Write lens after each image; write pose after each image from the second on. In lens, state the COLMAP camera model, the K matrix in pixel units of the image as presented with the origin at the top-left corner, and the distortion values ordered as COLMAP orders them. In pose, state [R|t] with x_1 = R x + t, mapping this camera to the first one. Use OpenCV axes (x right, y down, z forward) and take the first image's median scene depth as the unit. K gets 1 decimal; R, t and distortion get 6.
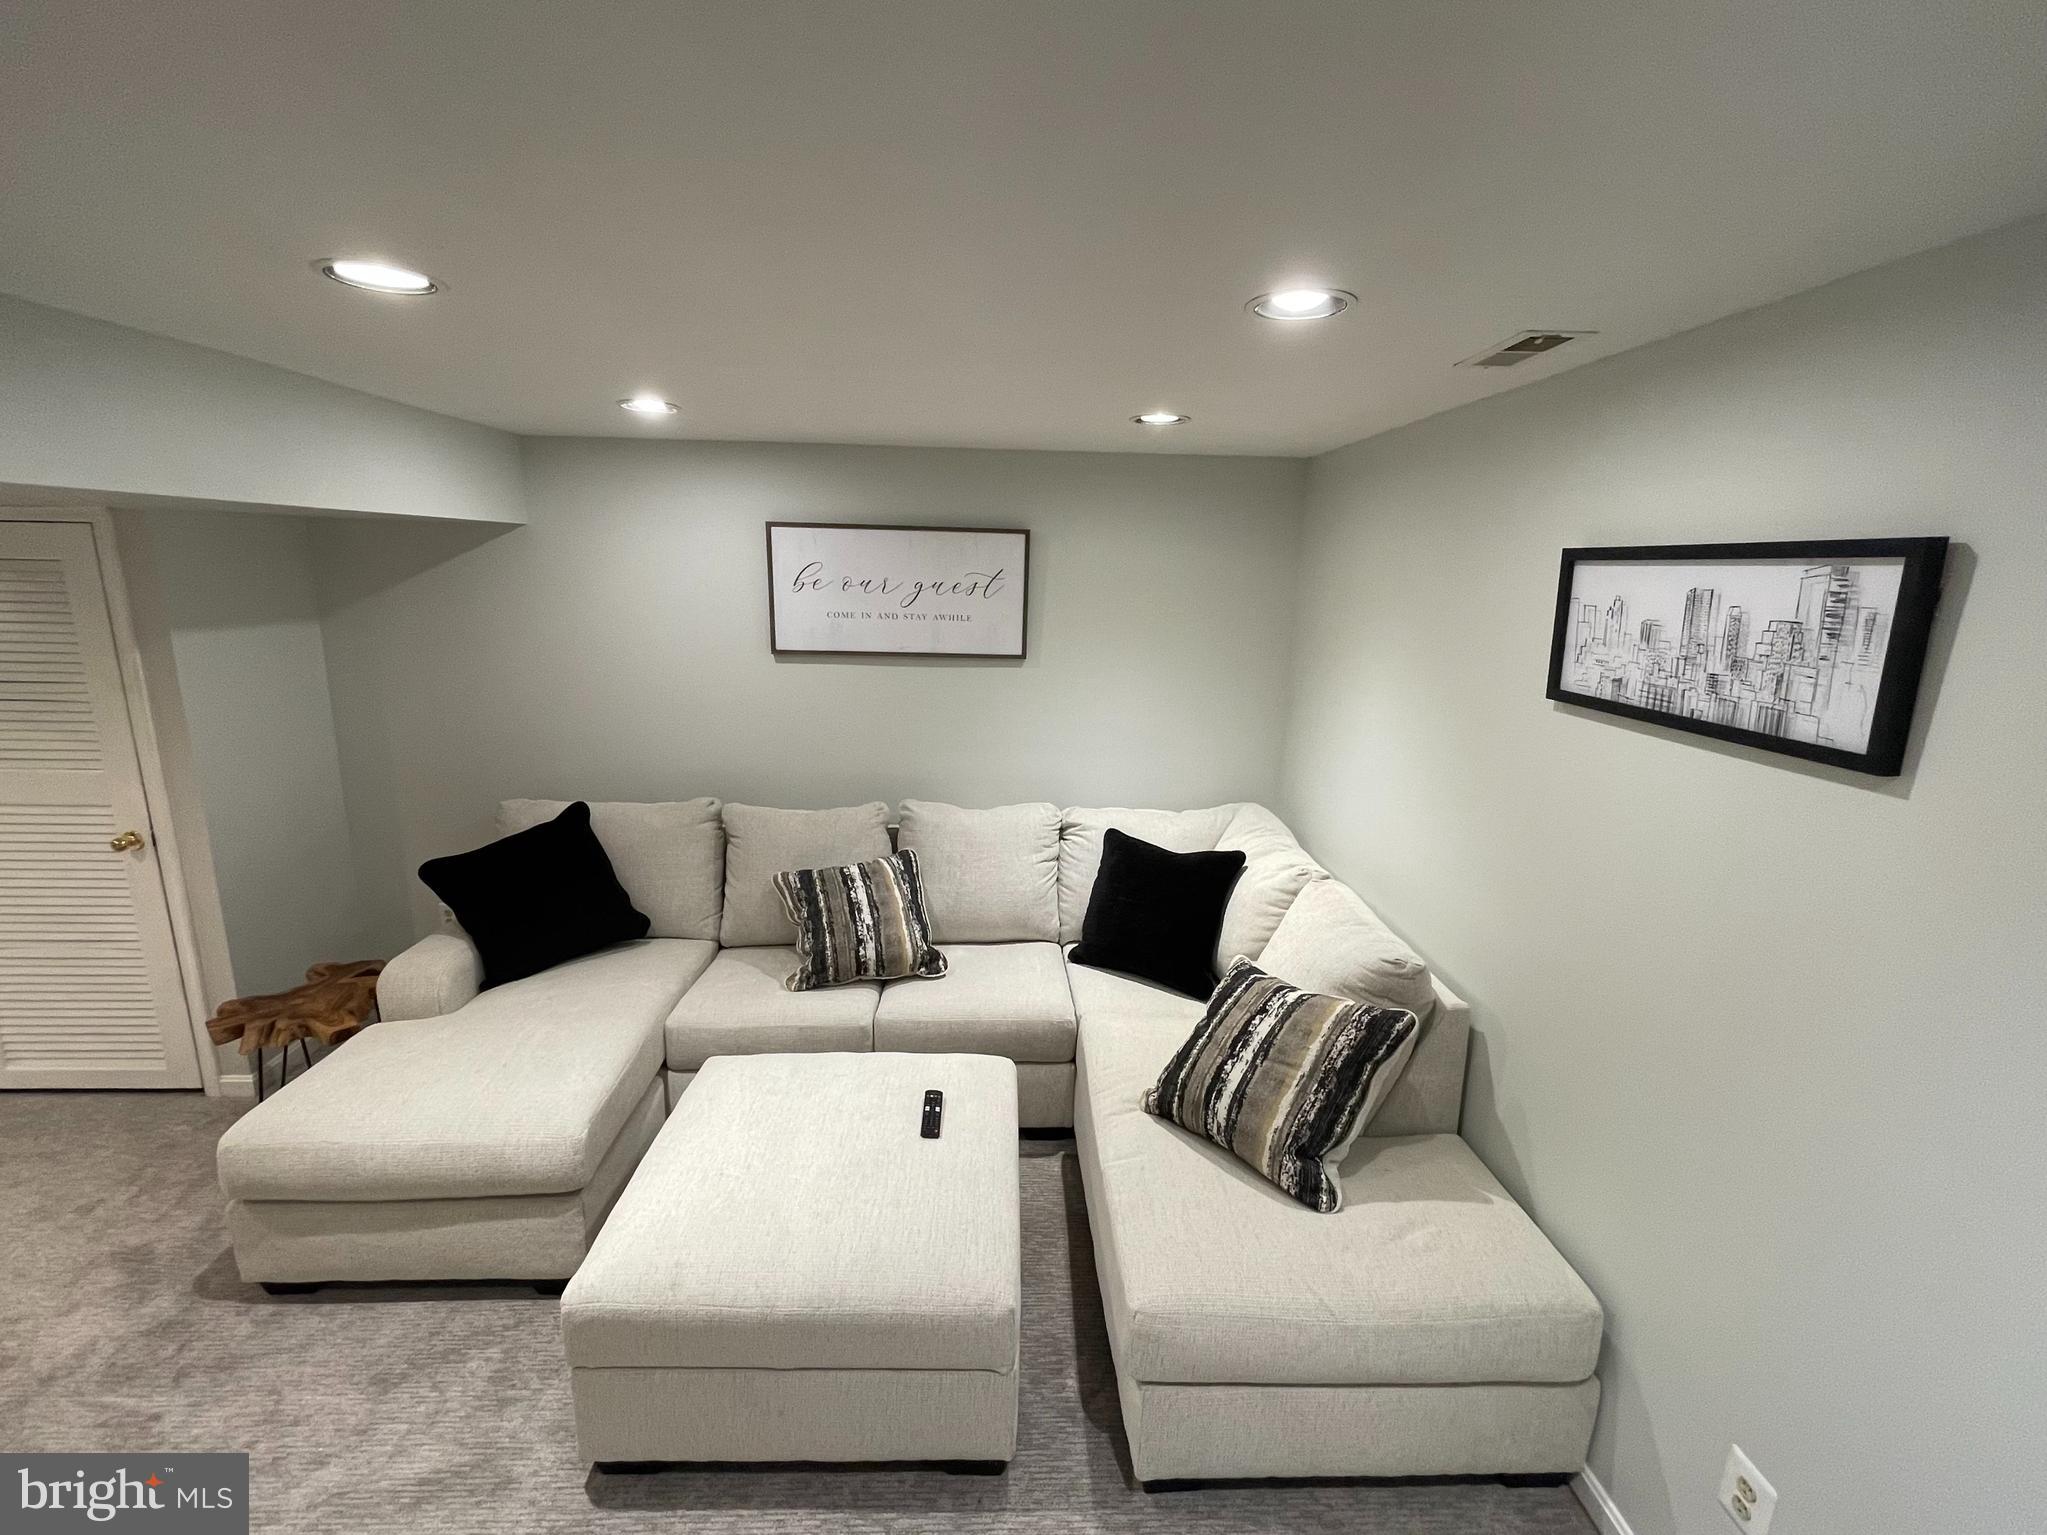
lens RADIAL K [[827.1, 0, 1019.1], [0, 827.1, 766.6], [0, 0, 1]] dist [0.000594, 0.000802]
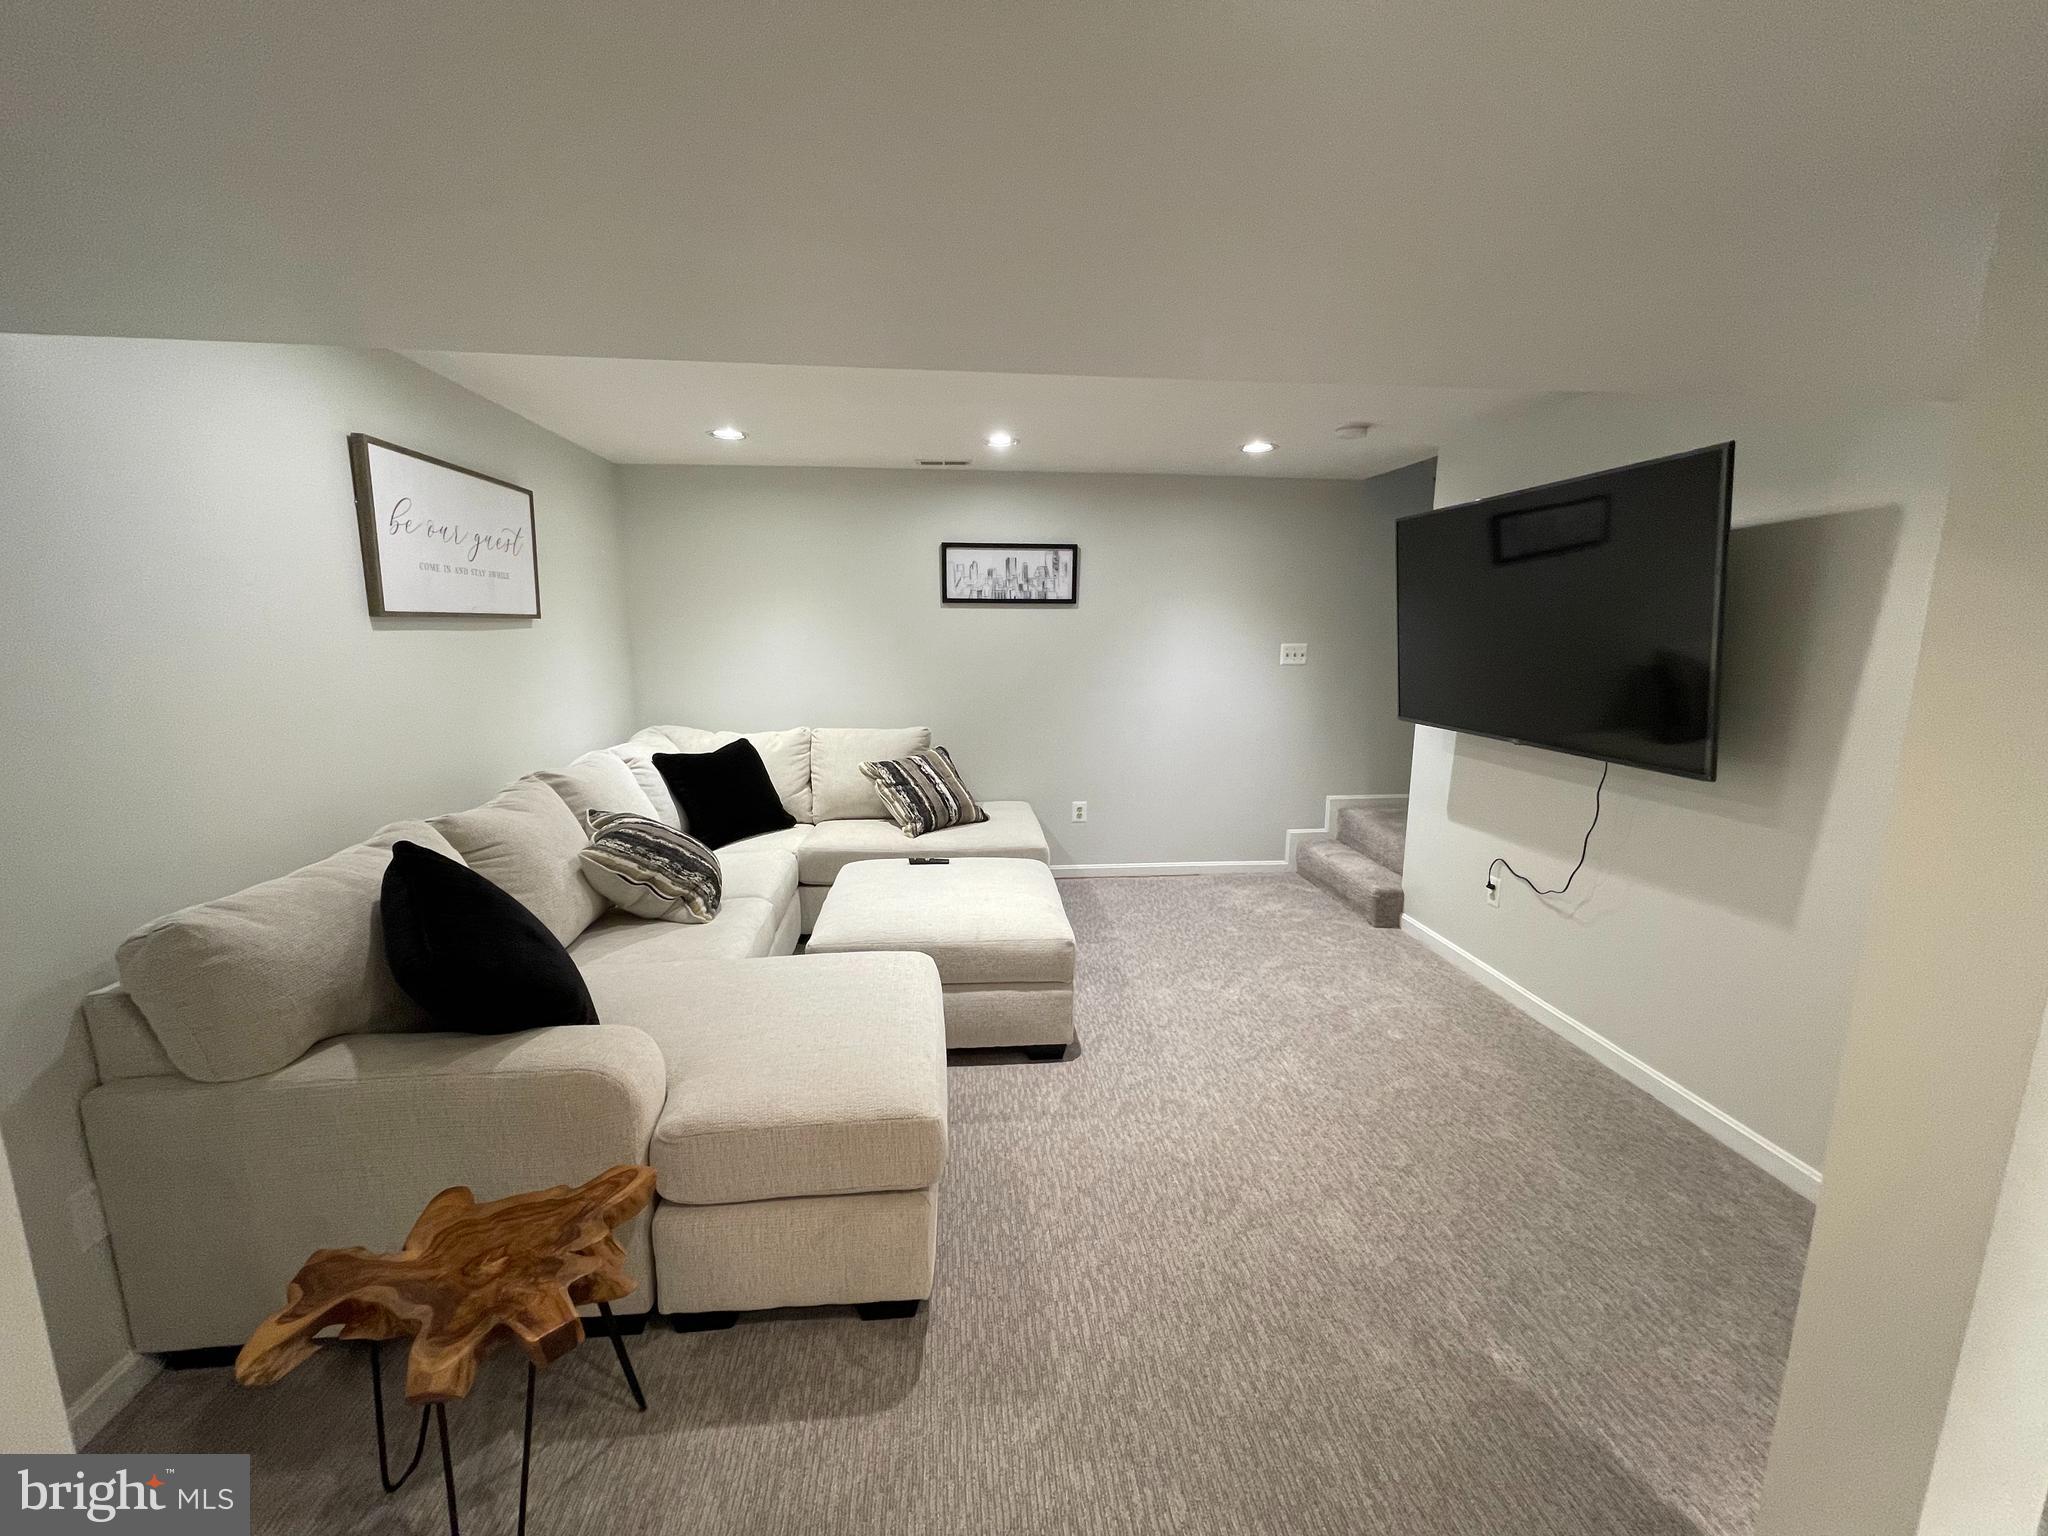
lens RADIAL K [[827.5, 0, 1019.6], [0, 827.5, 767.0], [0, 0, 1]] dist [0.000594, 0.000802]
pose [[-0.024735, -0.198593, 0.979770, -1.318004], [0.220238, 0.954908, 0.199113, -0.038212], [-0.975133, 0.220708, 0.020118, 0.576743]]
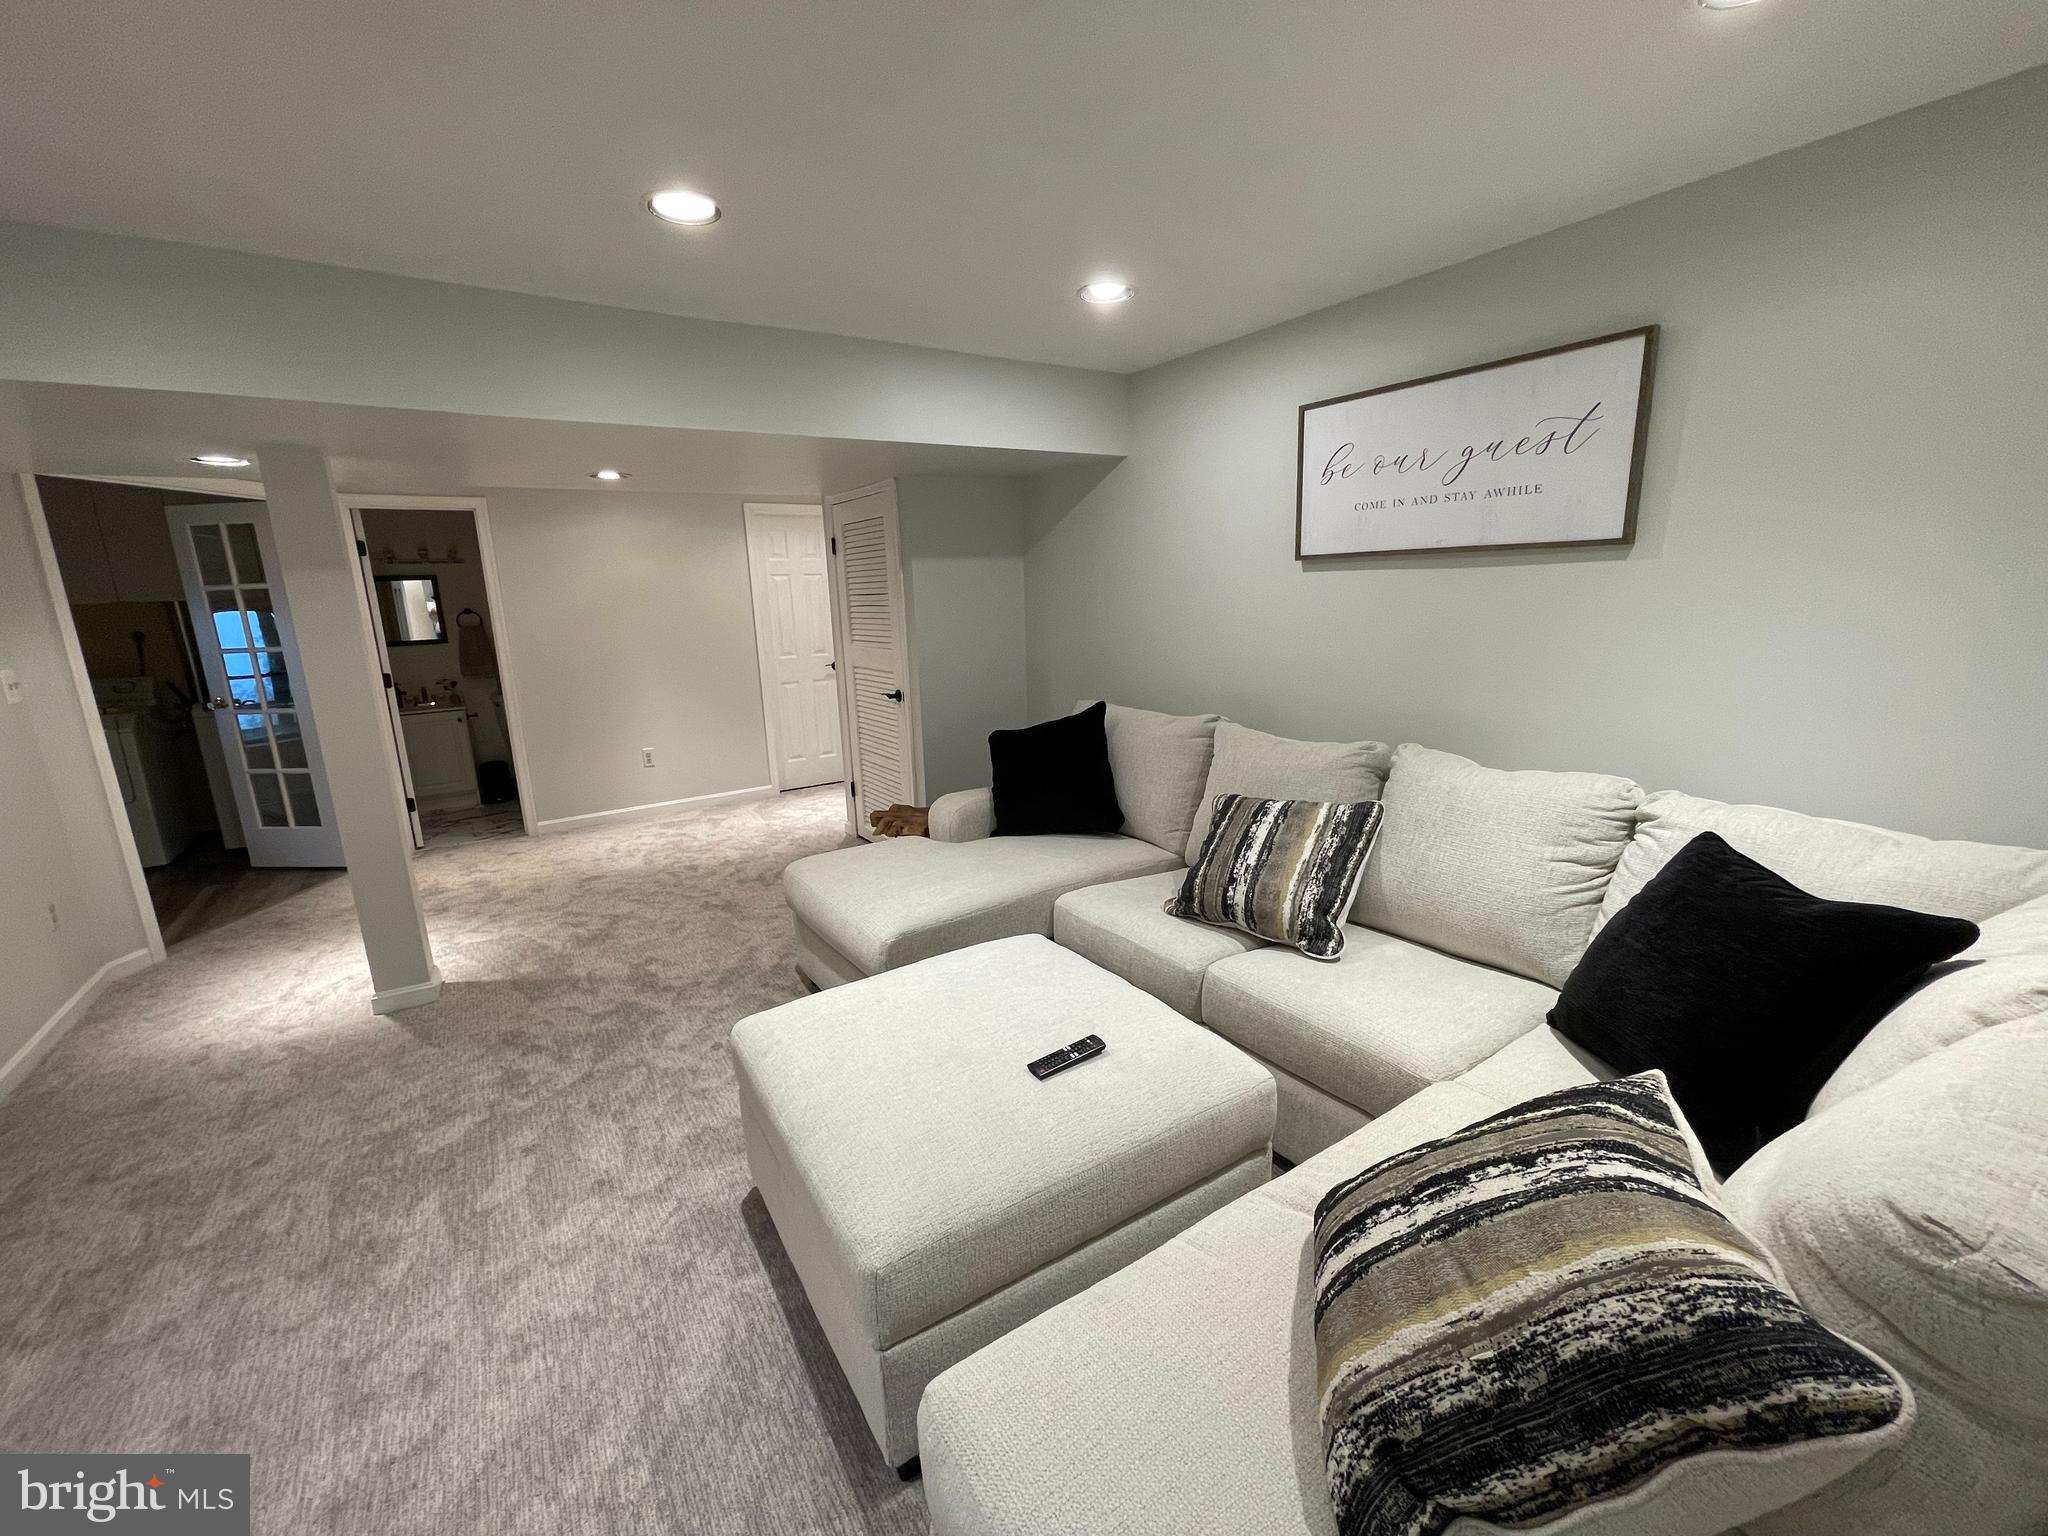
lens RADIAL K [[814.8, 0, 1067.9], [0, 814.8, 769.2], [0, 0, 1]] dist [0.002882, 0.000617]
pose [[0.548467, 0.142374, -0.823962, 0.391726], [-0.143112, 0.986841, 0.075257, 0.065419], [0.823834, 0.076643, 0.561625, 0.409372]]
